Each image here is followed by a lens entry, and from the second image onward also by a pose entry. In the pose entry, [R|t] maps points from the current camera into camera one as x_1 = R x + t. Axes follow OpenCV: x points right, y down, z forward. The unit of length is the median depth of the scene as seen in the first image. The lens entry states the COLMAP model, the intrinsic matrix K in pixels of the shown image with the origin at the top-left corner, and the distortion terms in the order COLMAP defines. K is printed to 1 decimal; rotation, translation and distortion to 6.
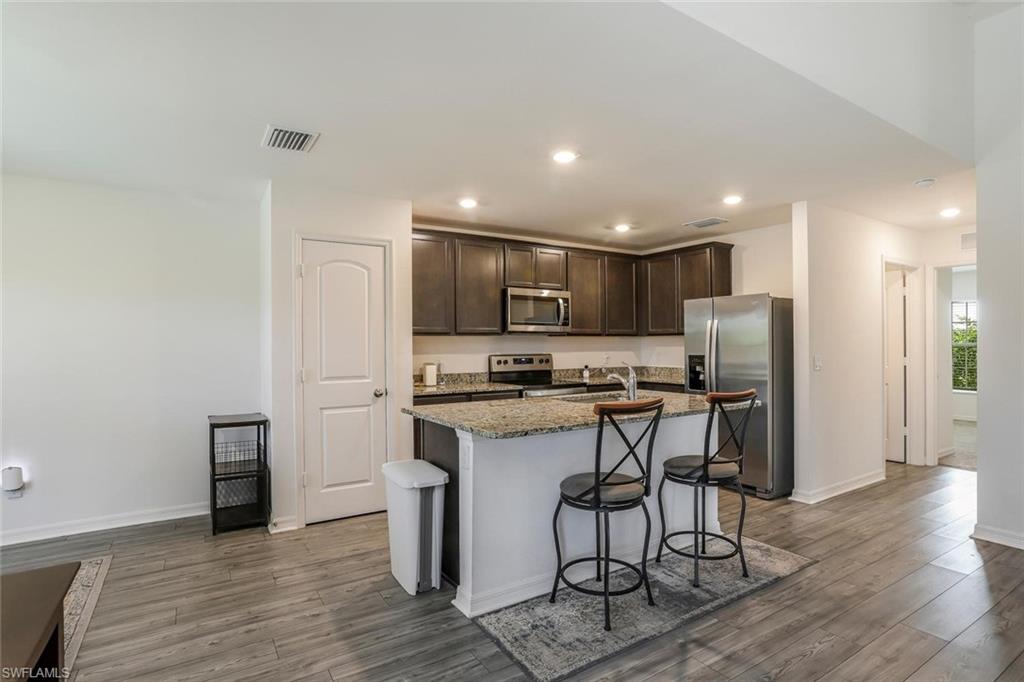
lens RADIAL K [[521.1, 0, 509.5], [0, 521.1, 348.5], [0, 0, 1]] dist [-0.059248, 0.033212]
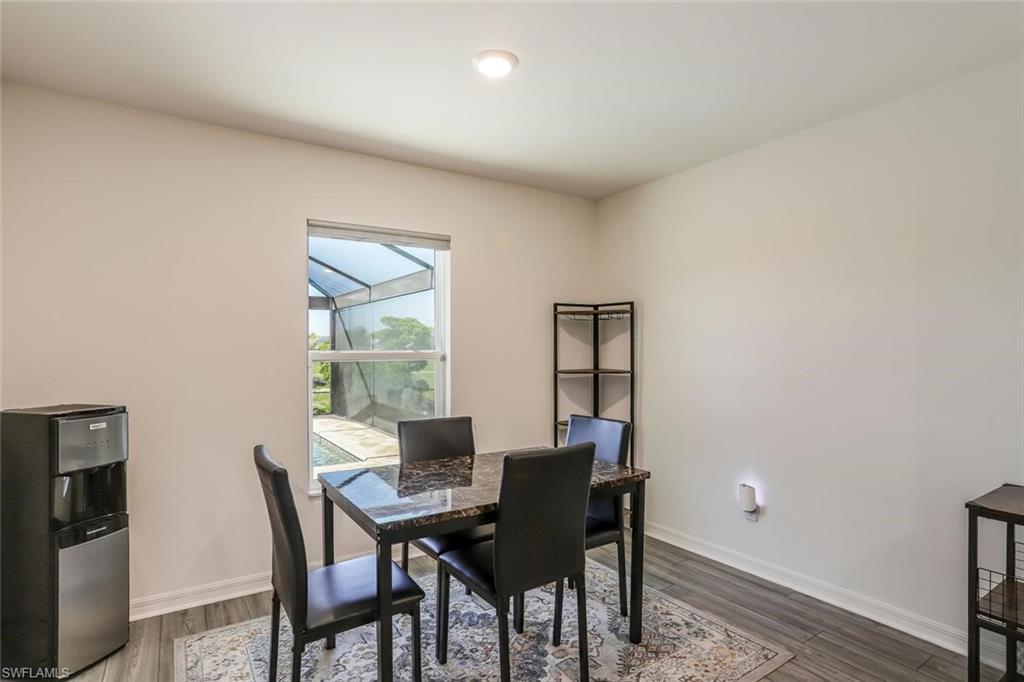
lens RADIAL K [[521.1, 0, 509.5], [0, 521.1, 348.5], [0, 0, 1]] dist [-0.059248, 0.033212]
pose [[0.024832, 0.005320, -0.999677, -0.075651], [-0.006905, 0.999963, 0.005150, -0.000150], [0.999668, 0.006775, 0.024868, 0.380682]]
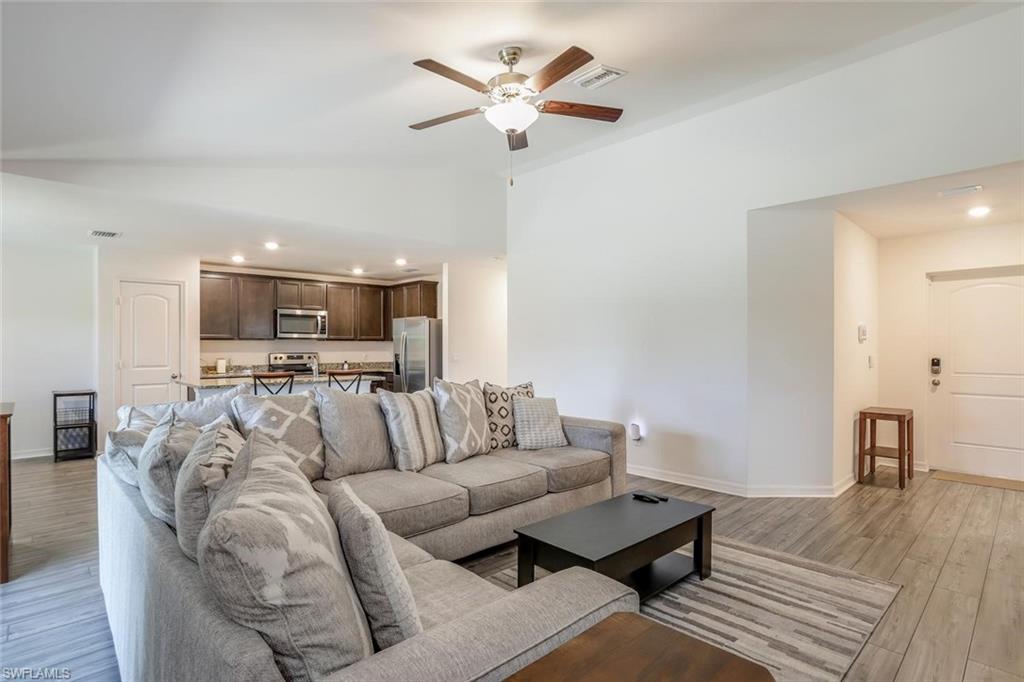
lens RADIAL K [[521.1, 0, 509.5], [0, 521.1, 348.5], [0, 0, 1]] dist [-0.059248, 0.033212]
pose [[0.979692, 0.004319, 0.200461, 0.353201], [-0.003539, 0.999985, -0.004251, 0.002992], [-0.200477, 0.003455, 0.979692, -0.602592]]
